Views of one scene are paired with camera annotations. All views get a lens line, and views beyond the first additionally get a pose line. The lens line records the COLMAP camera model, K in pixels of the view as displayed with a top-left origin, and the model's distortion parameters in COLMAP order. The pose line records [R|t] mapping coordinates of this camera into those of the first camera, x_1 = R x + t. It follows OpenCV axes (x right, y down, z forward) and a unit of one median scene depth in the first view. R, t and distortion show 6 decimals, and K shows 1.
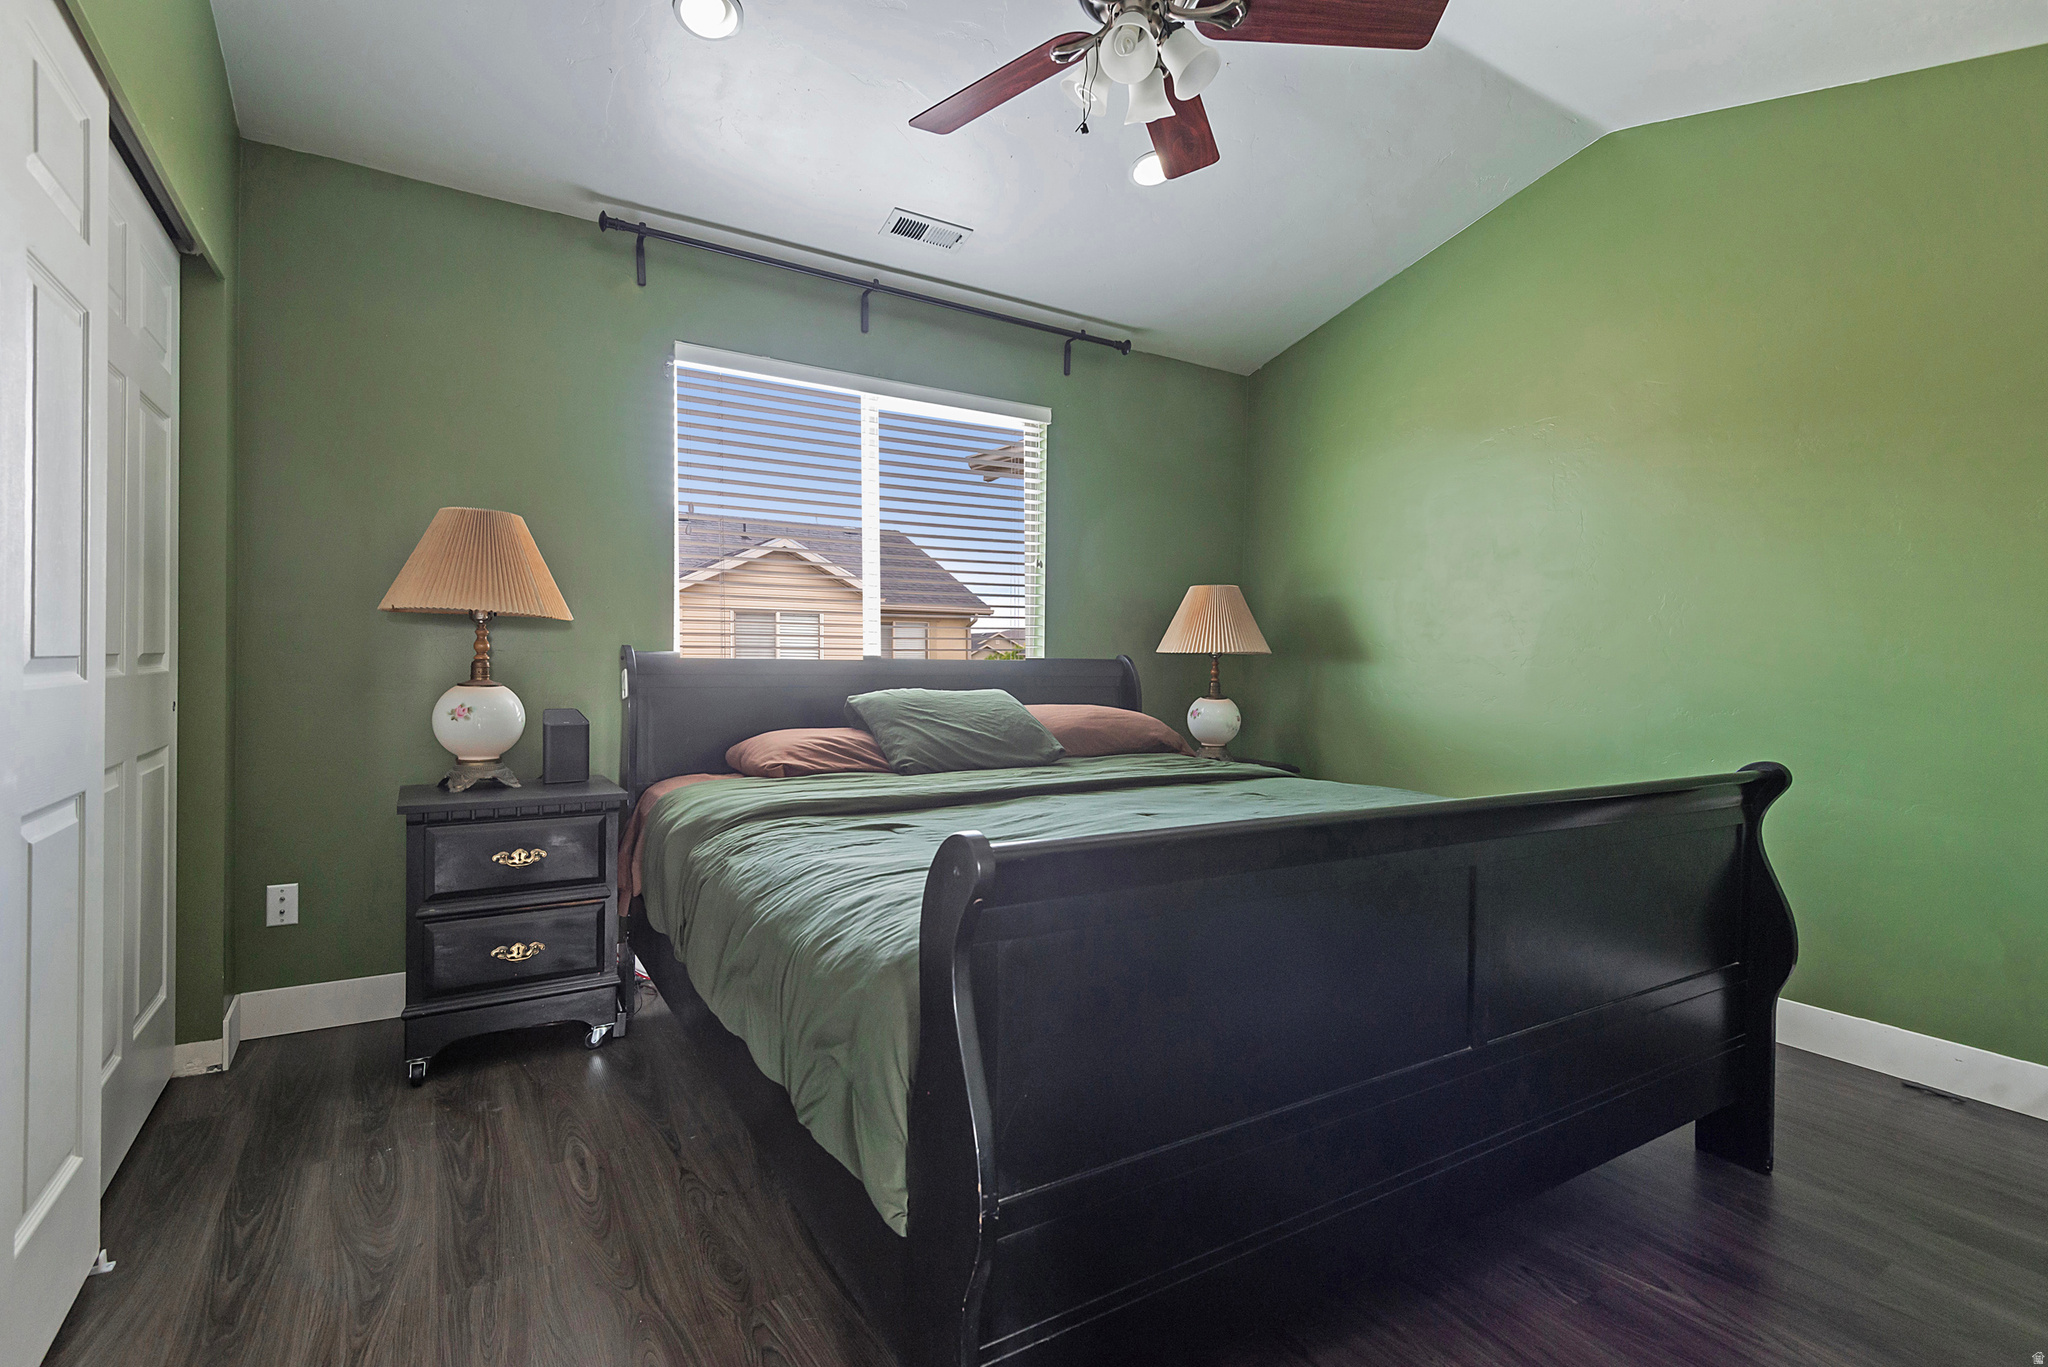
lens RADIAL K [[942.5, 0, 1024.0], [0, 942.5, 683.5], [0, 0, 1]] dist [0.013799, -0.000725]
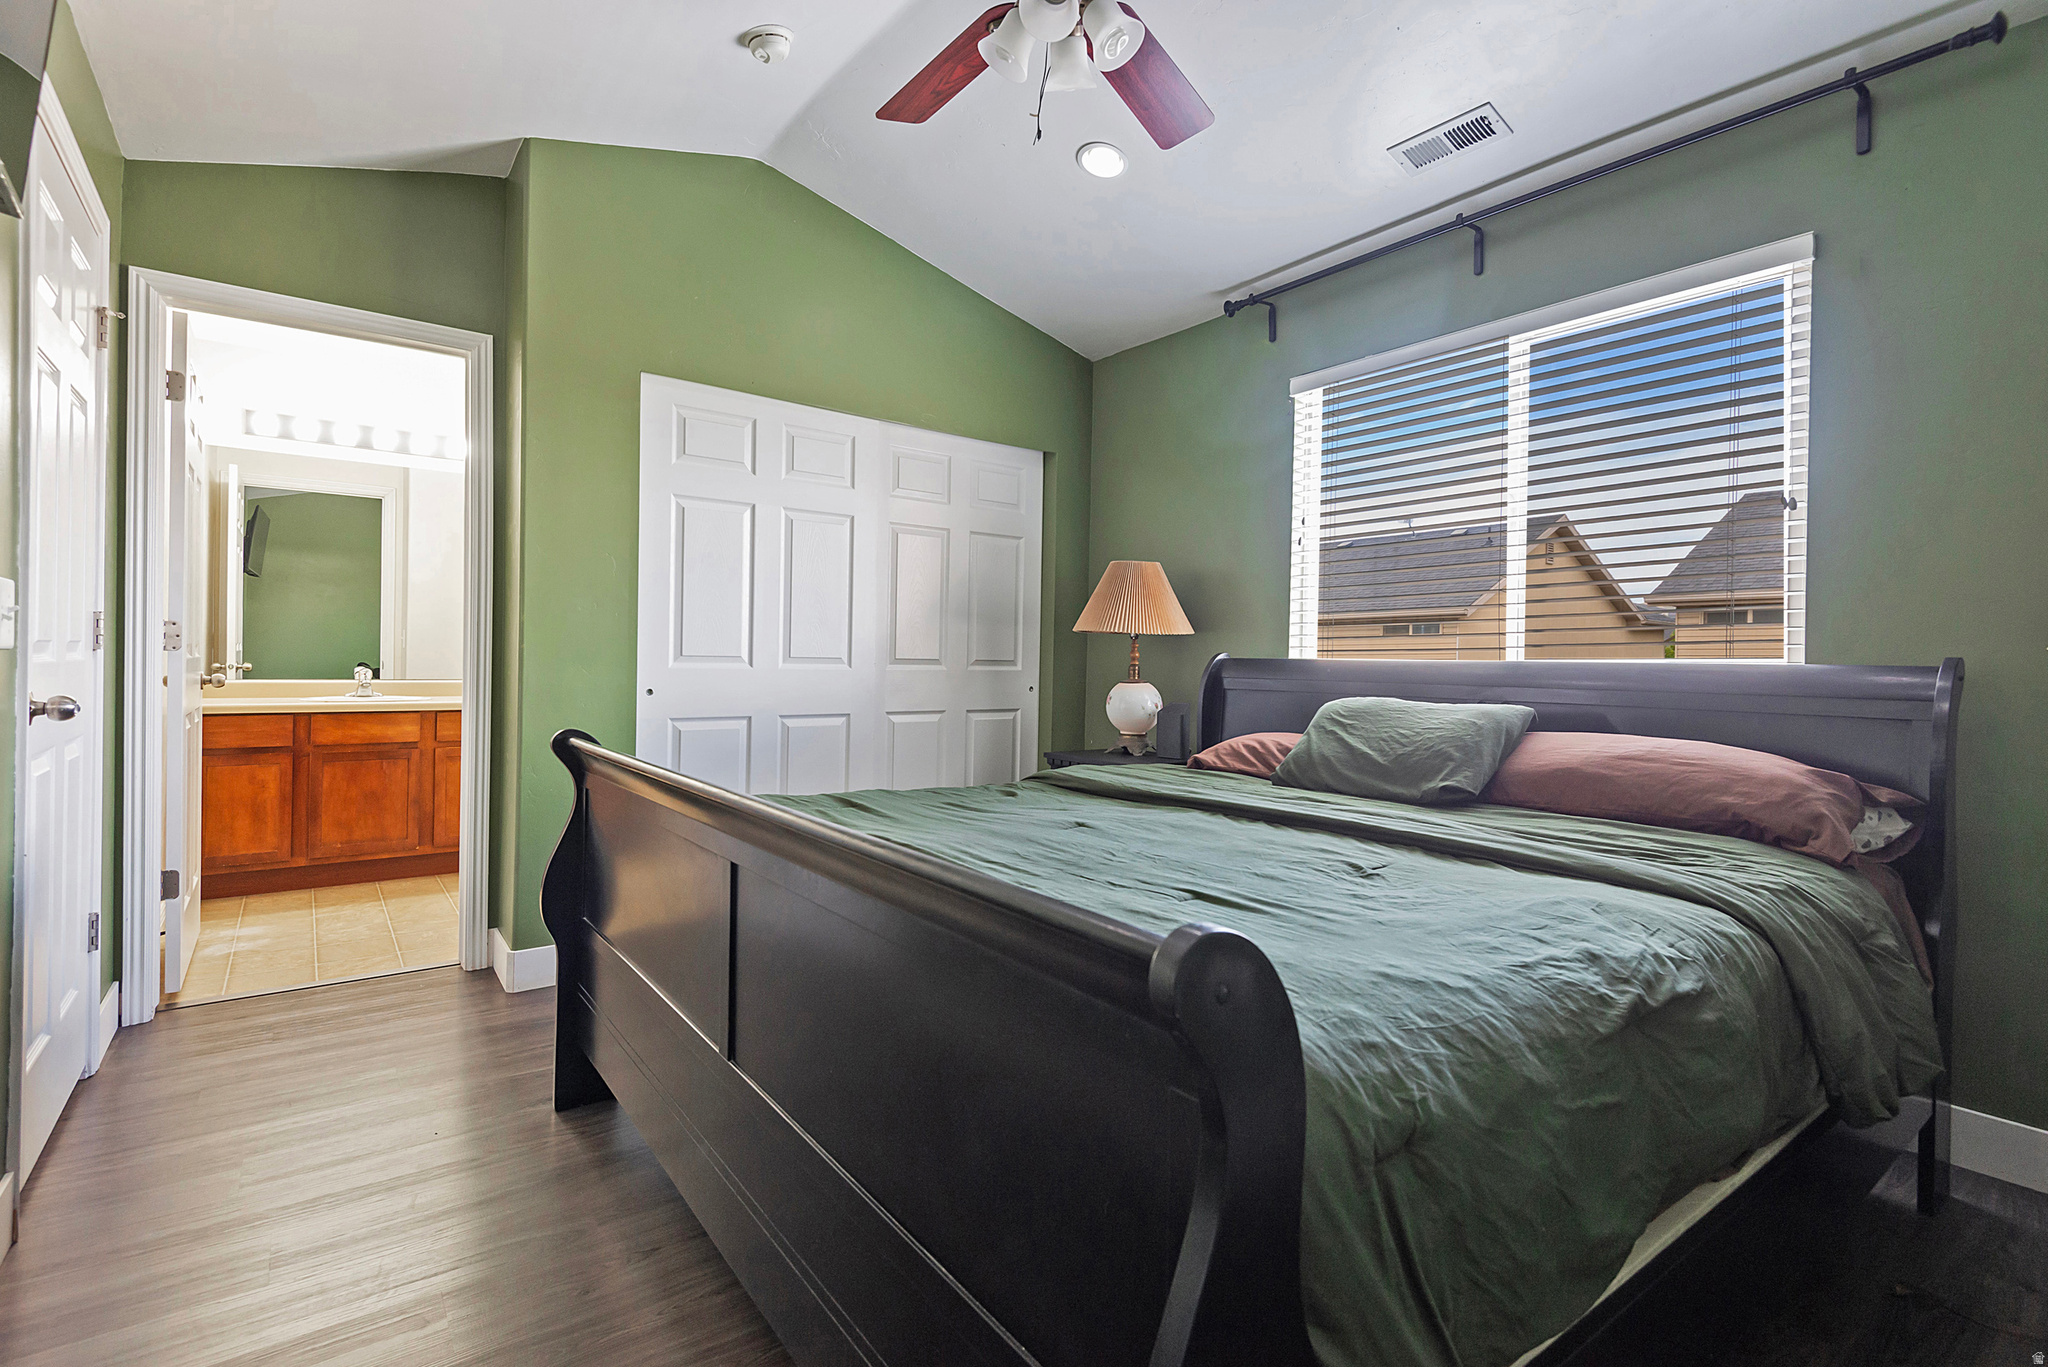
lens RADIAL K [[942.5, 0, 1024.0], [0, 942.5, 683.5], [0, 0, 1]] dist [0.013799, -0.000725]
pose [[0.122208, 0.013050, -0.992419, 0.679703], [-0.032045, 0.999444, 0.009197, -0.005396], [0.991987, 0.030678, 0.122559, 0.556603]]
